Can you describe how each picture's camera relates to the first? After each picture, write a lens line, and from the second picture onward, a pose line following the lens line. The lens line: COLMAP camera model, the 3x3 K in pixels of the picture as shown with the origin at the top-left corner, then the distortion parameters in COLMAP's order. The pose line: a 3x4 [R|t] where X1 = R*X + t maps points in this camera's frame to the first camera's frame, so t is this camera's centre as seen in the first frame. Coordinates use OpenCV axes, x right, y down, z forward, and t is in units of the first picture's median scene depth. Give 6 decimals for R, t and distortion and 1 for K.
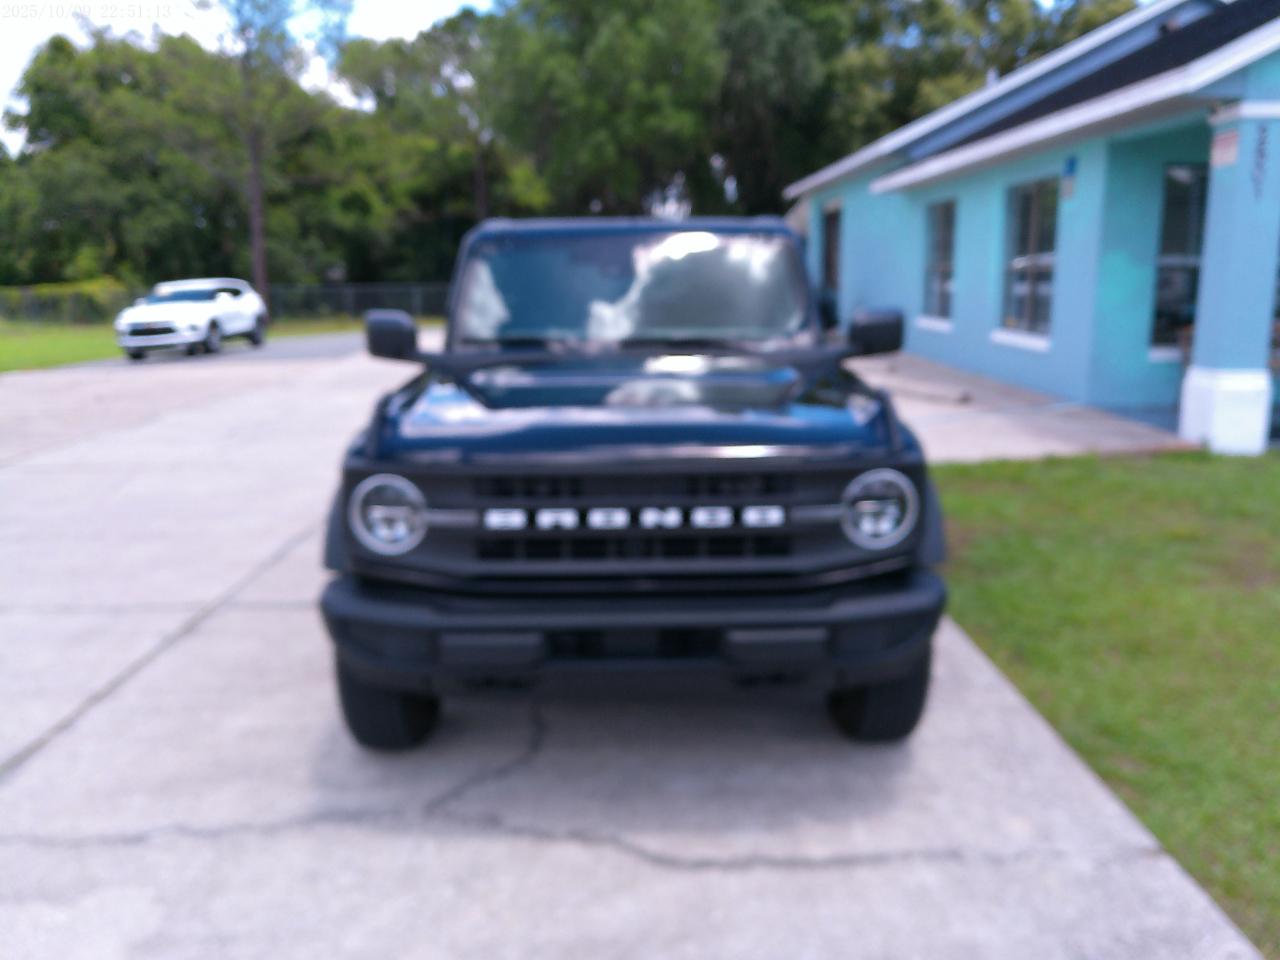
lens RADIAL K [[1065.1, 0, 643.7], [0, 1065.1, 479.9], [0, 0, 1]] dist [-0.004058, -0.007173]
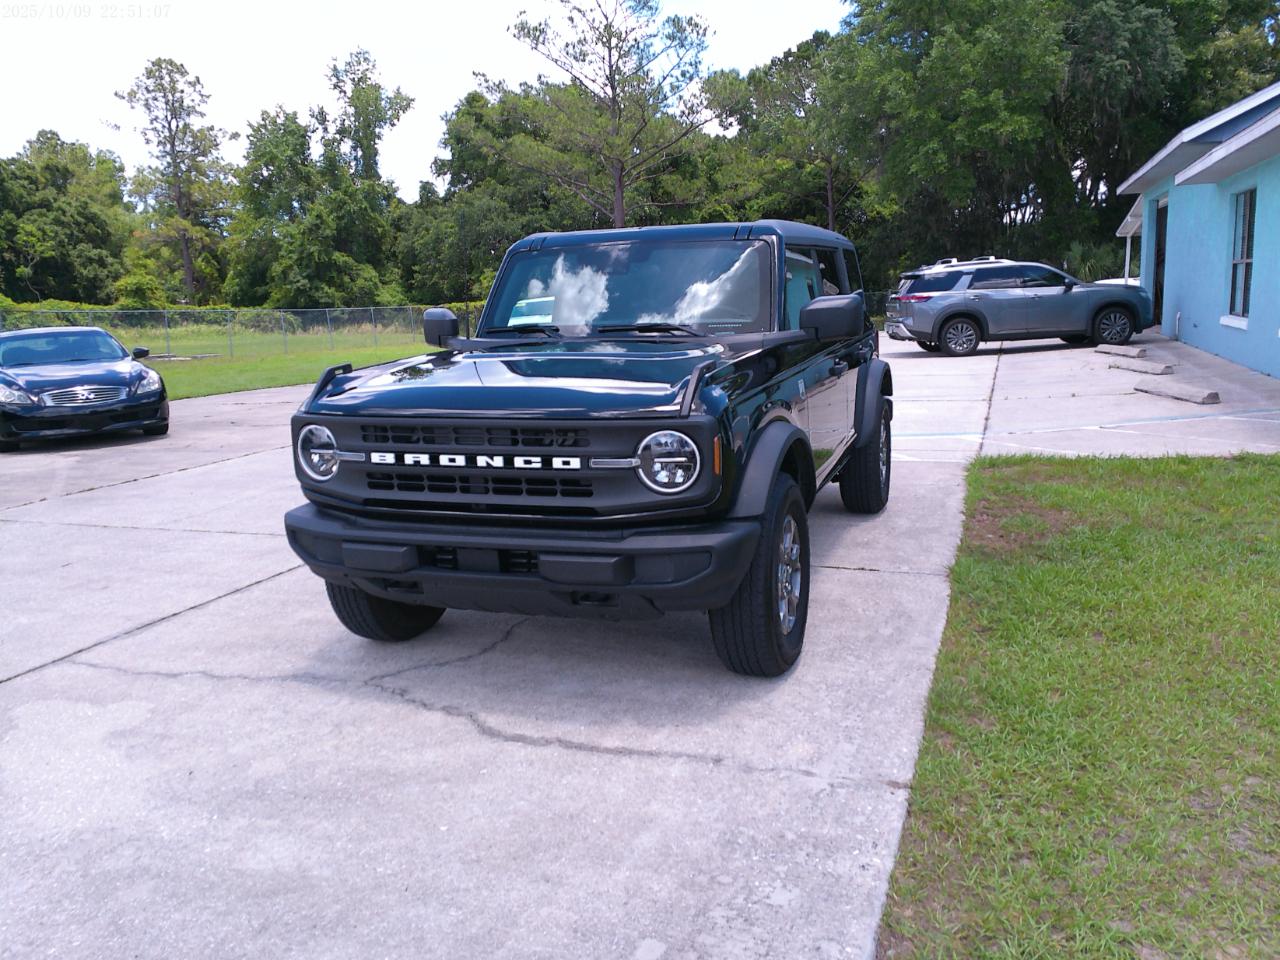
lens RADIAL K [[1020.2, 0, 644.5], [0, 1020.2, 453.2], [0, 0, 1]] dist [0.022502, -0.003947]
pose [[0.937384, 0.032360, -0.346791, 0.498418], [-0.042347, 0.998877, -0.021259, 0.041924], [0.345713, 0.034614, 0.937702, -0.058327]]
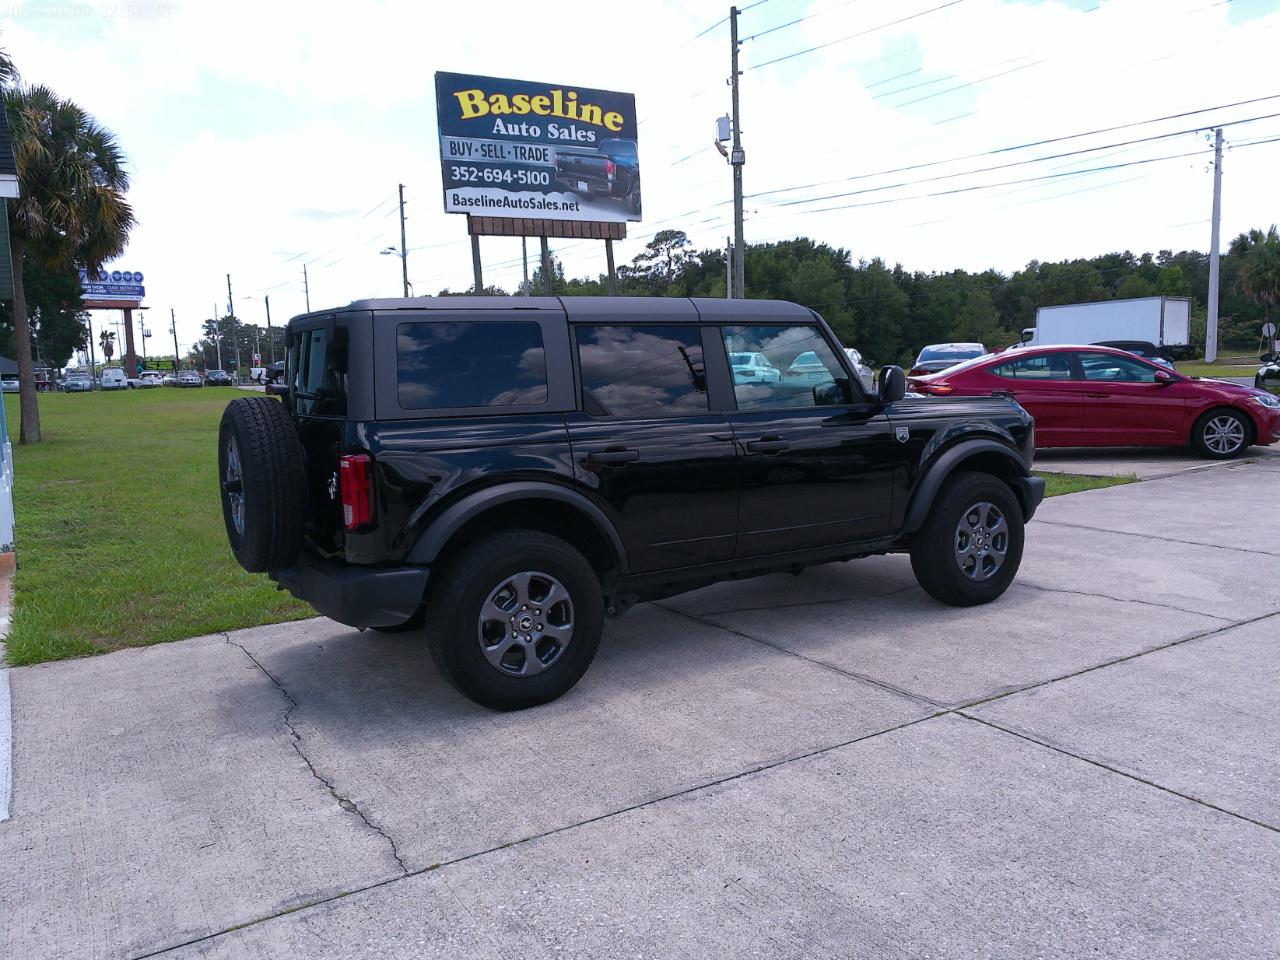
lens RADIAL K [[1022.3, 0, 647.4], [0, 1022.3, 494.7], [0, 0, 1]] dist [0.011906, 0.000122]
pose [[-0.511282, -0.083413, 0.855356, -1.473200], [0.204727, 0.954805, 0.215485, -0.419982], [-0.834672, 0.285288, -0.471098, 2.344495]]
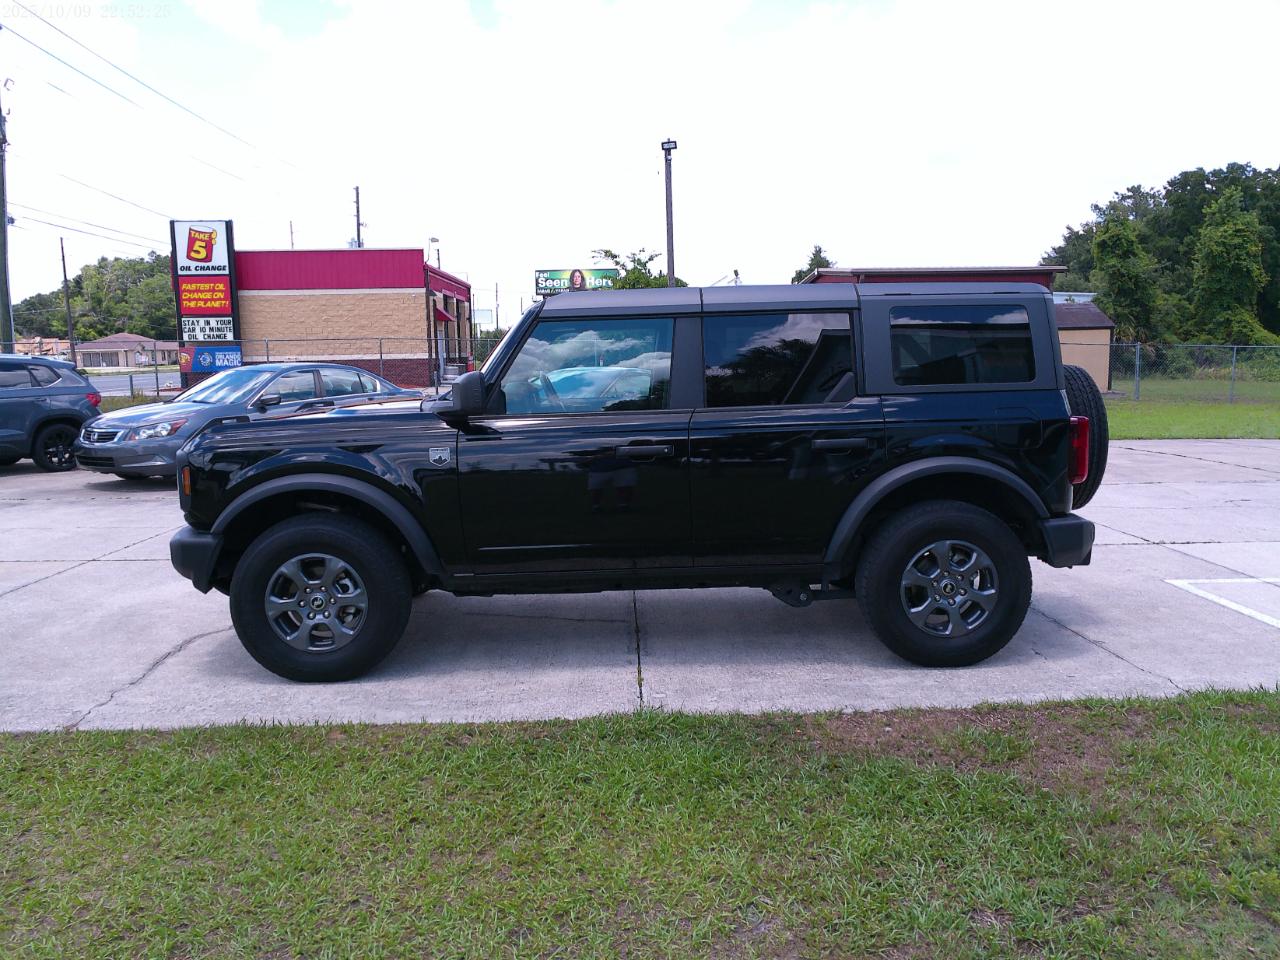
lens RADIAL K [[1019.6, 0, 649.2], [0, 1019.6, 480.3], [0, 0, 1]] dist [0.017471, -0.011571]
pose [[0.028627, 0.132936, -0.990711, 1.594373], [-0.177520, 0.976039, 0.125838, -0.264491], [0.983701, 0.172268, 0.051540, 1.410268]]
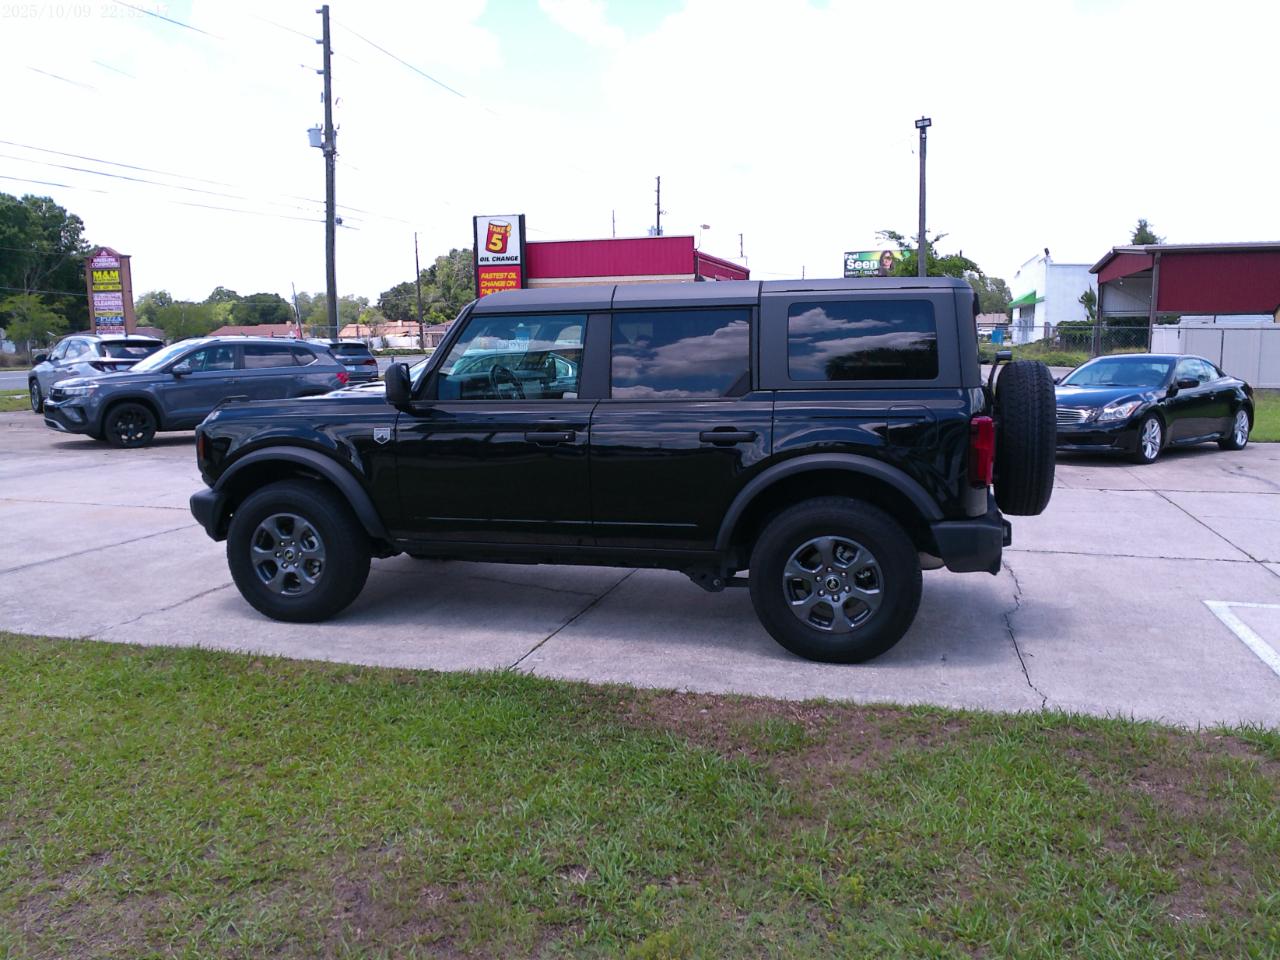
lens RADIAL K [[1019.6, 0, 649.2], [0, 1019.6, 480.3], [0, 0, 1]] dist [0.017471, -0.011571]
pose [[-0.273302, 0.143296, -0.951195, 1.620444], [-0.173181, 0.965355, 0.195188, -0.383993], [0.946210, 0.218075, -0.239017, 1.974203]]
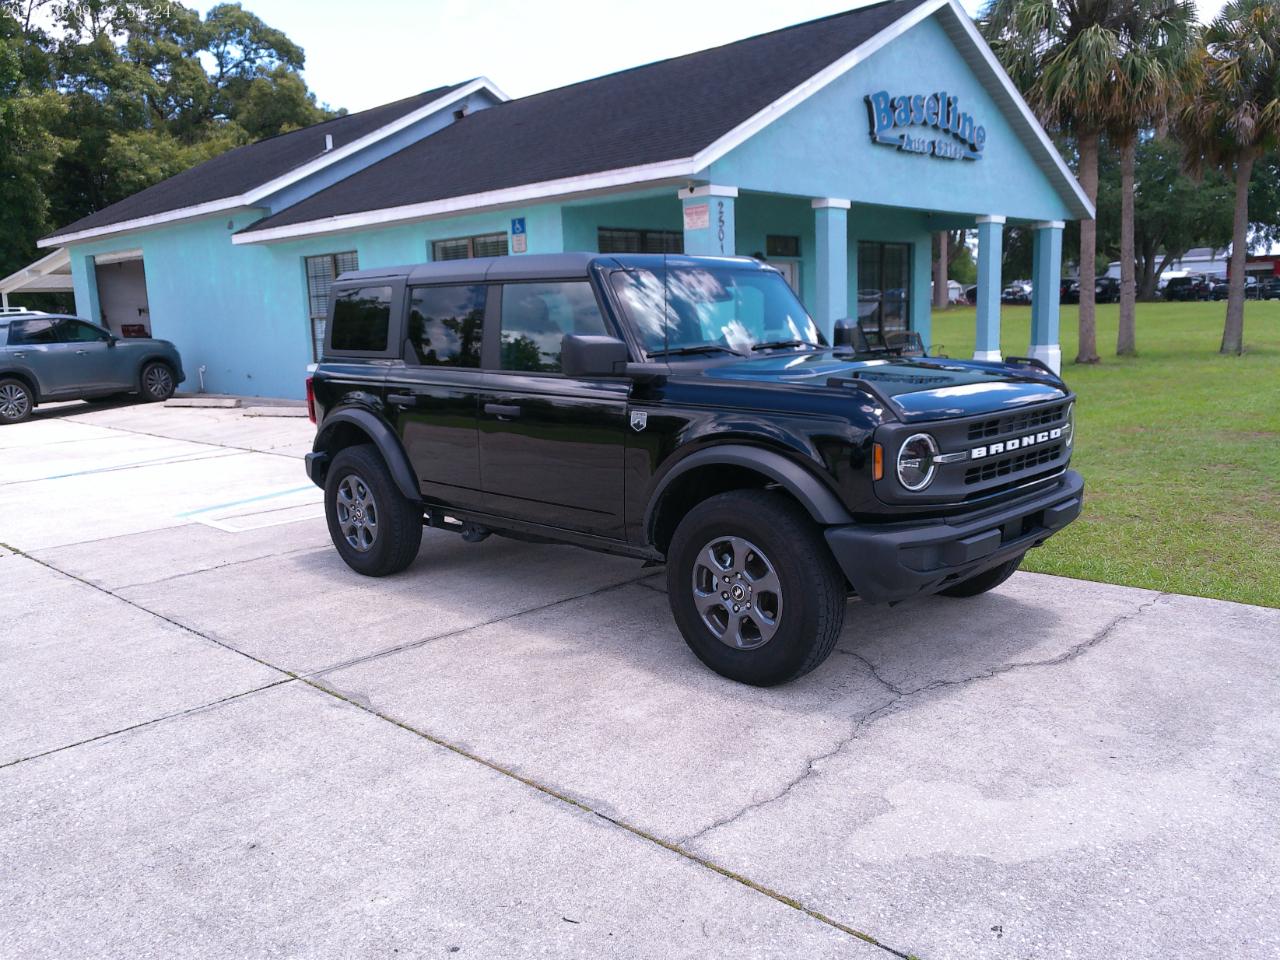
lens RADIAL K [[1029.7, 0, 647.6], [0, 1029.7, 478.5], [0, 0, 1]] dist [0.009313, -0.001192]
pose [[0.706422, -0.125688, 0.696542, -1.170486], [0.160455, 0.986924, 0.015354, -0.015576], [-0.689363, 0.100917, 0.717352, 0.263059]]
